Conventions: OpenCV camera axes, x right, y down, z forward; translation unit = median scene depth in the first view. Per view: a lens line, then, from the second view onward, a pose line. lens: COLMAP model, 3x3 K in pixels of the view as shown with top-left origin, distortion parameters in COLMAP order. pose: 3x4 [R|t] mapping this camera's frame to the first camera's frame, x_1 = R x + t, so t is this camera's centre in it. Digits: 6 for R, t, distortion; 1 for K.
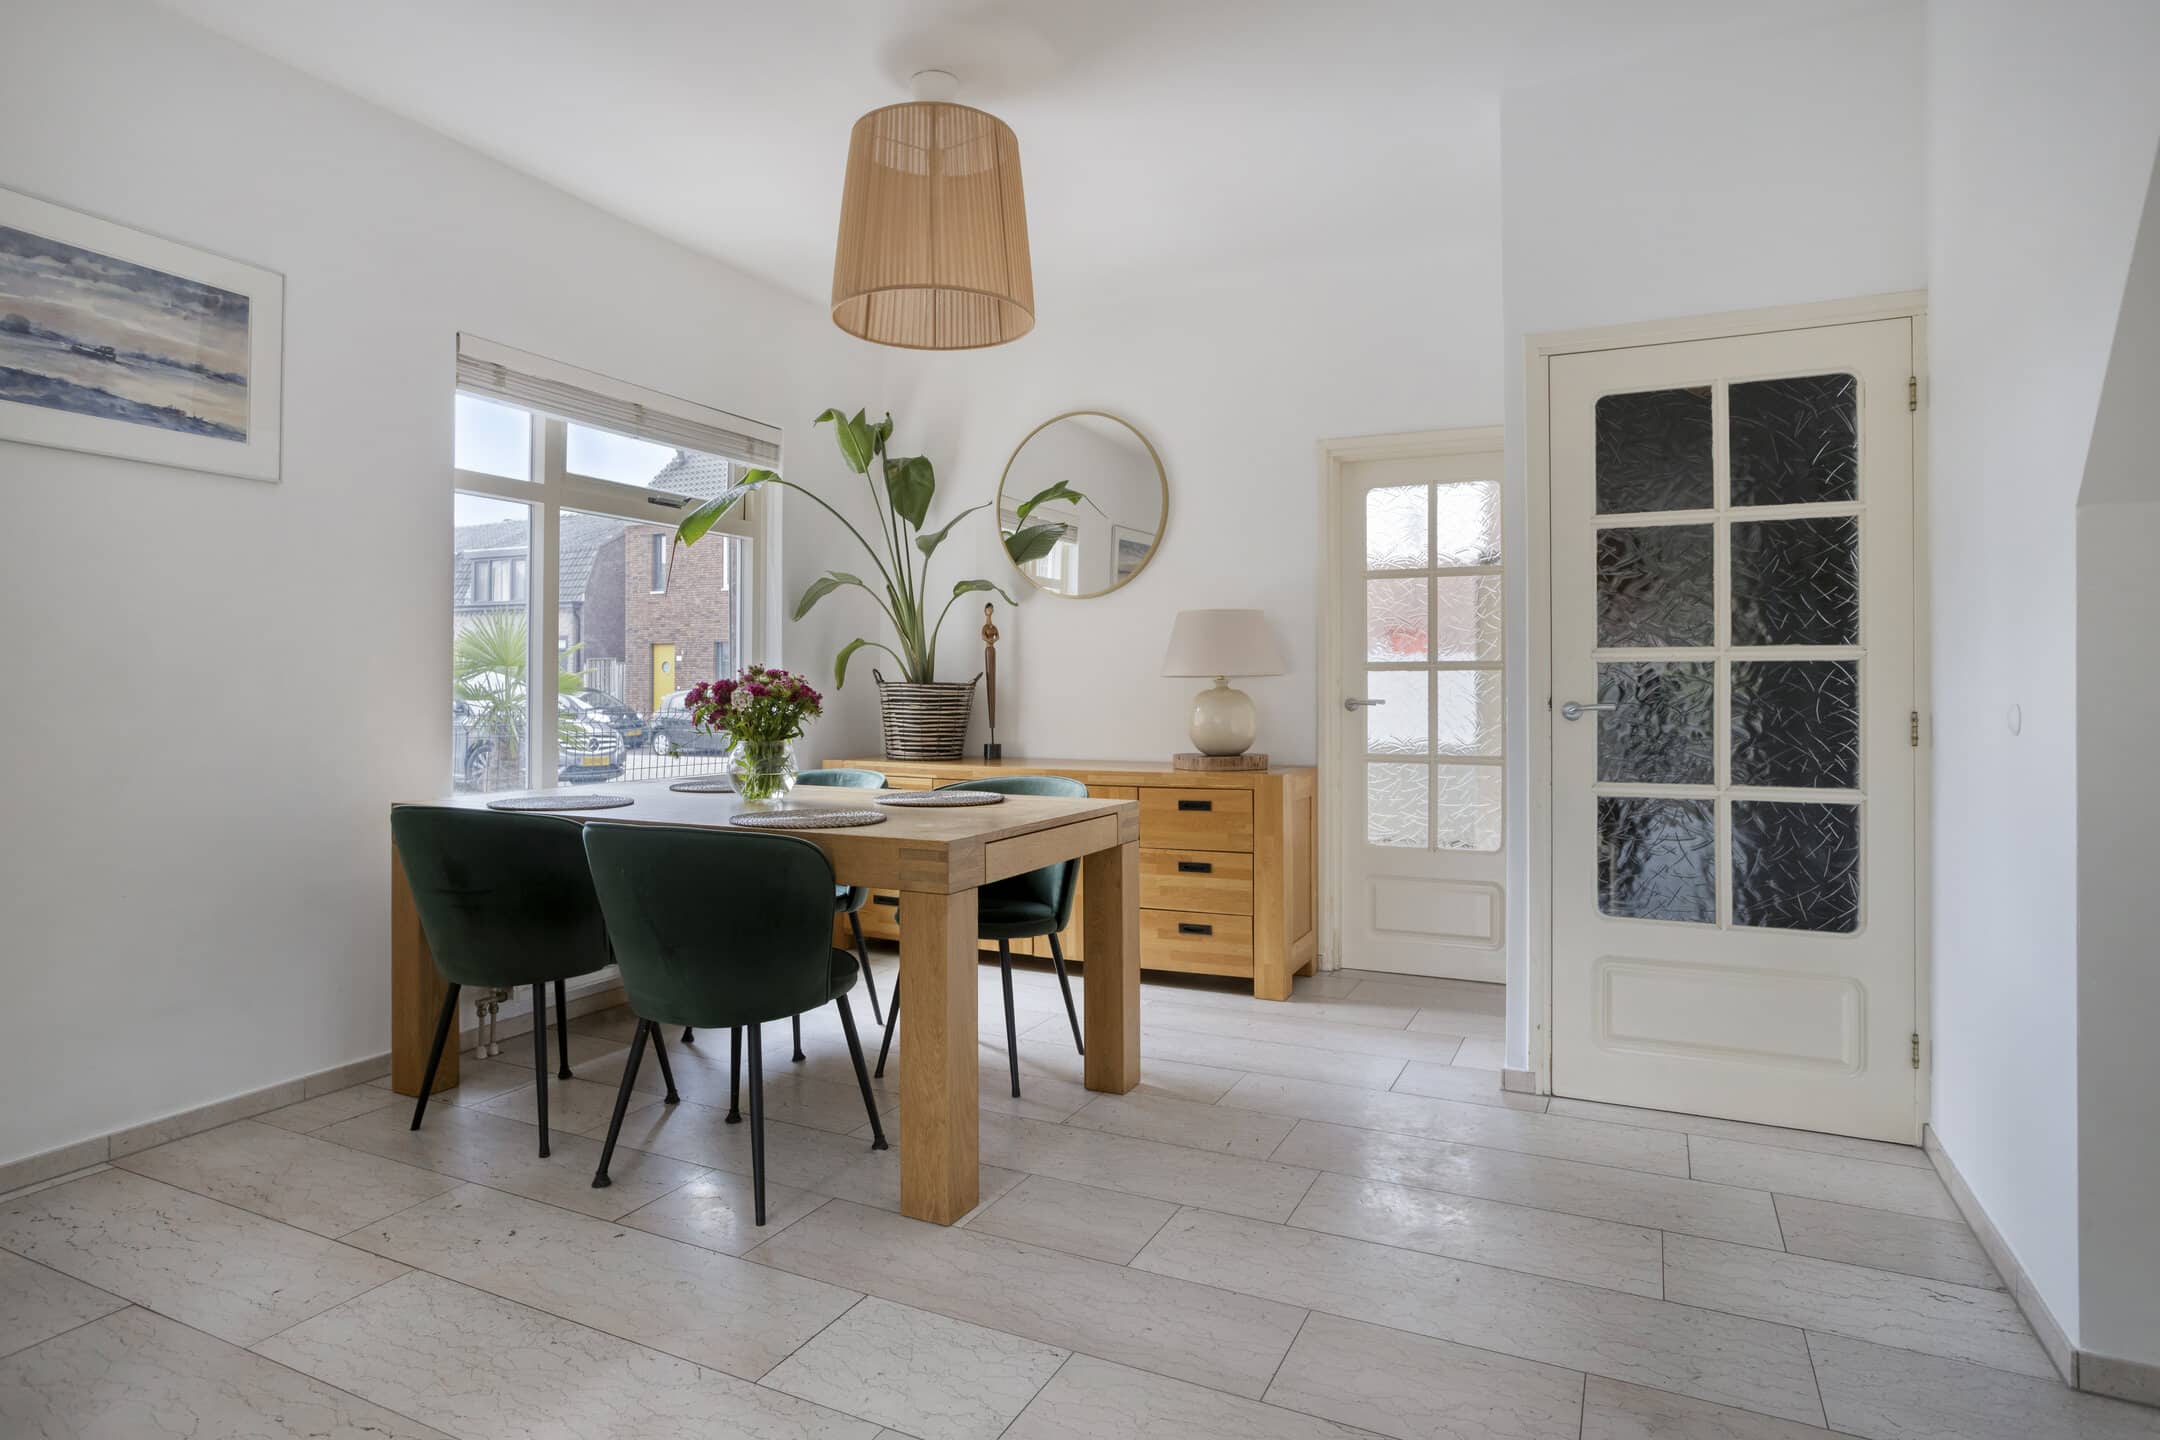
lens RADIAL K [[1204.3, 0, 1036.8], [0, 1204.3, 677.6], [0, 0, 1]] dist [-0.021463, 0.003836]
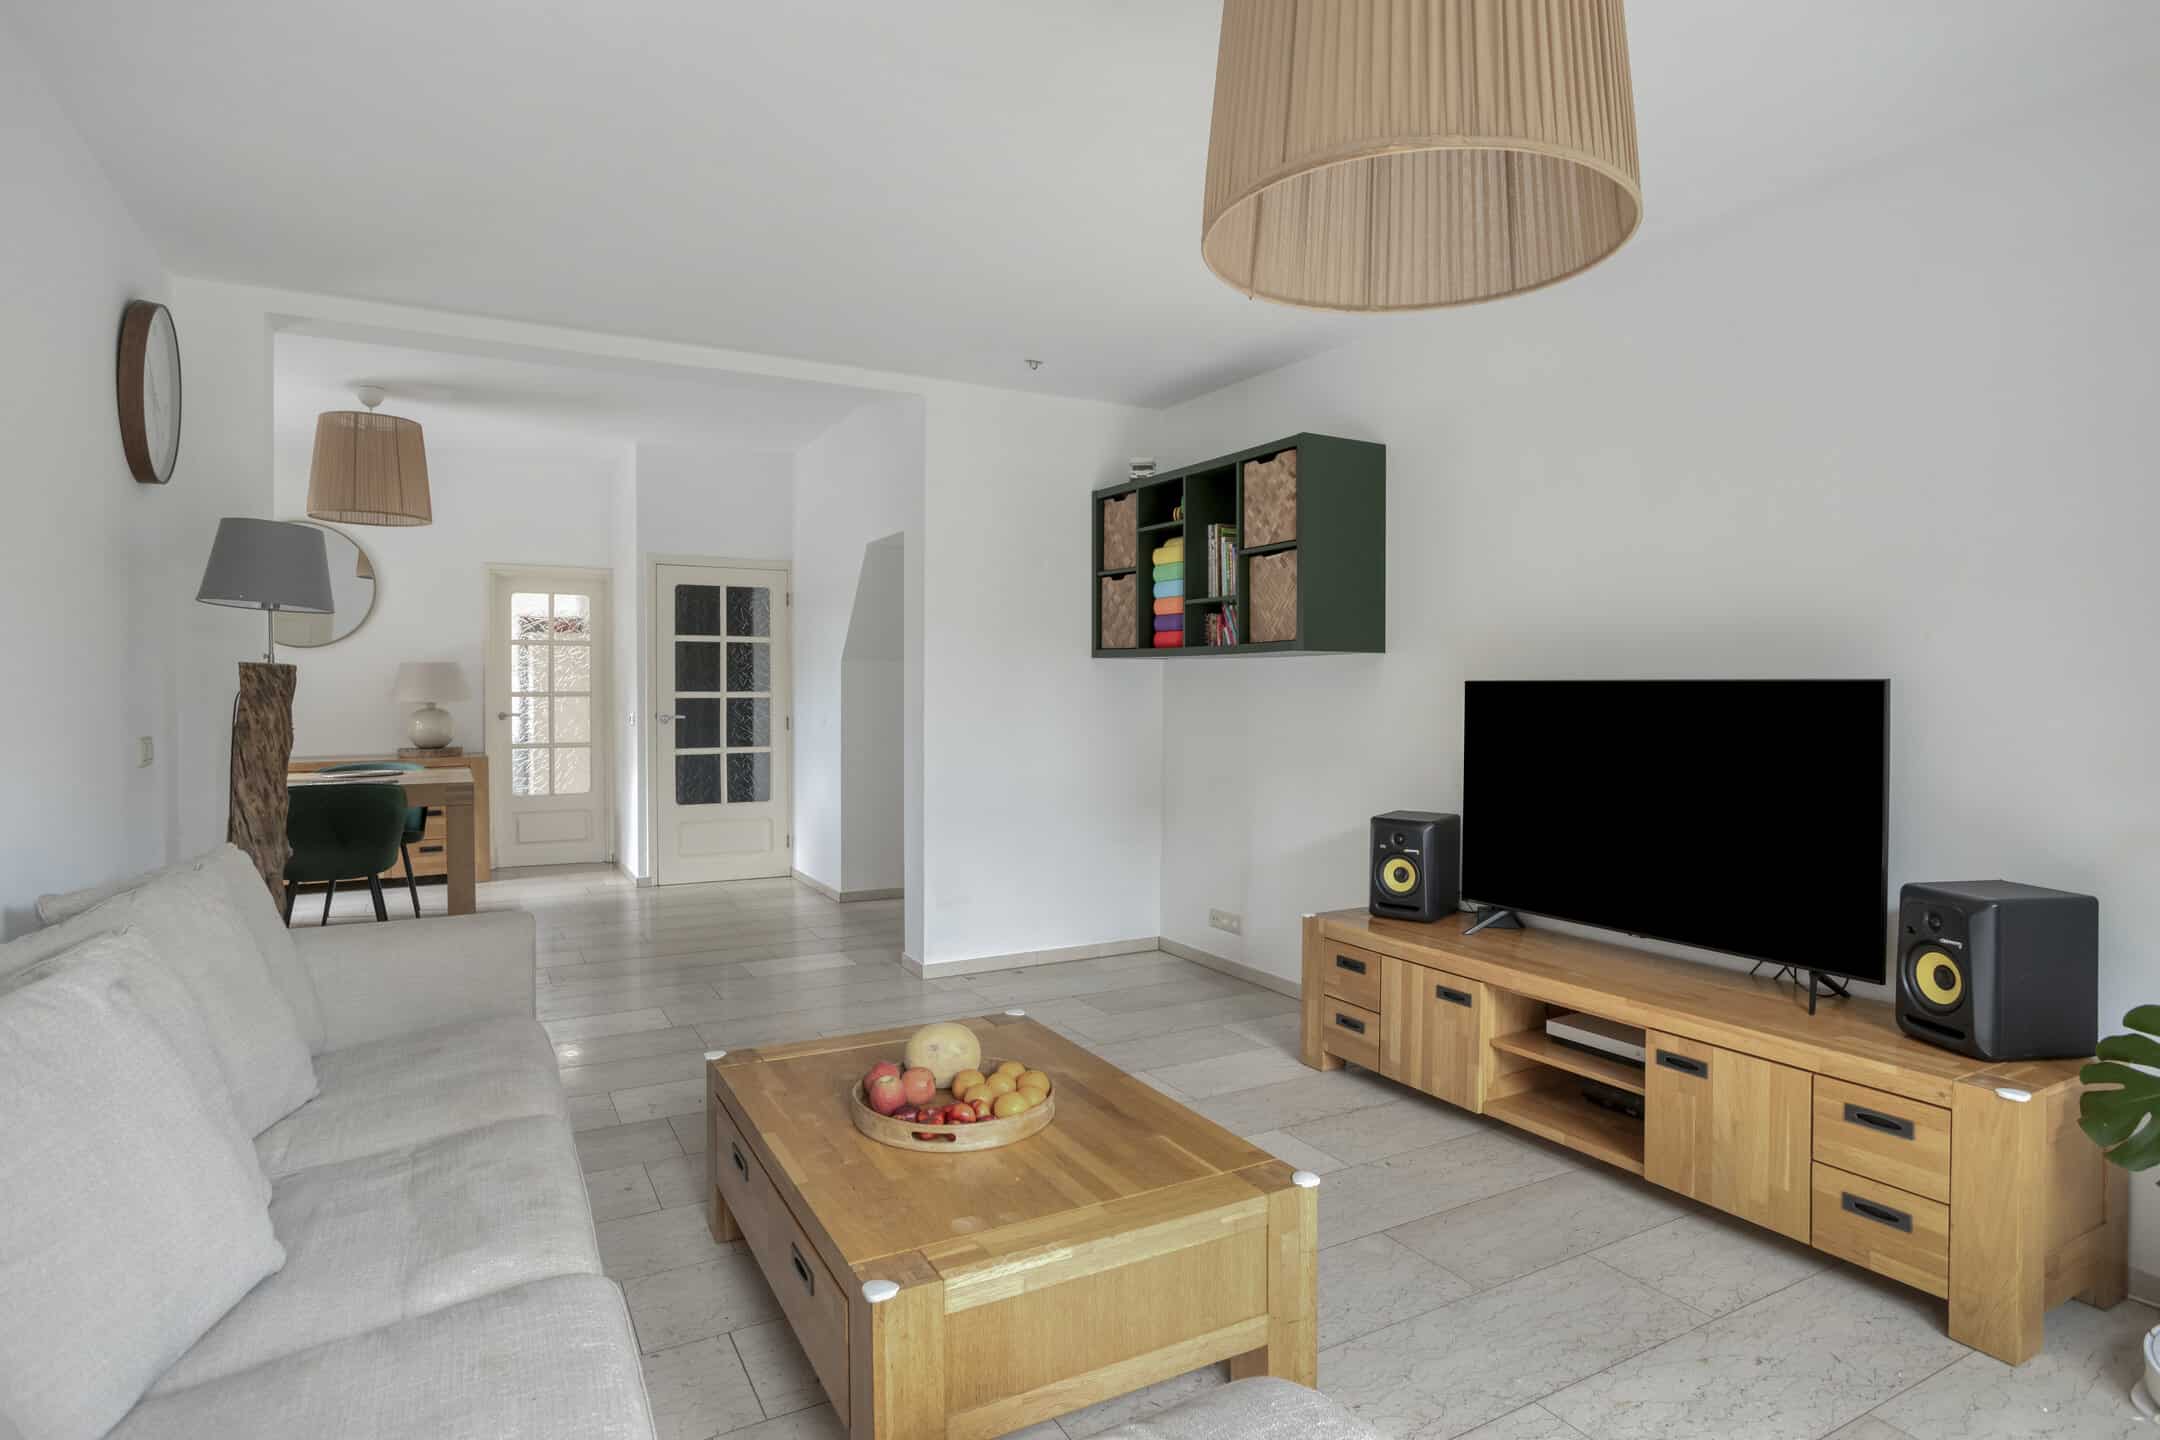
lens RADIAL K [[1204.3, 0, 1079.2], [0, 1204.3, 702.5], [0, 0, 1]] dist [-0.021463, 0.003836]
pose [[0.577067, -0.011234, 0.816619, -0.991885], [-0.007895, 0.999782, 0.019332, -0.055071], [-0.816659, -0.017603, 0.576853, -0.997036]]
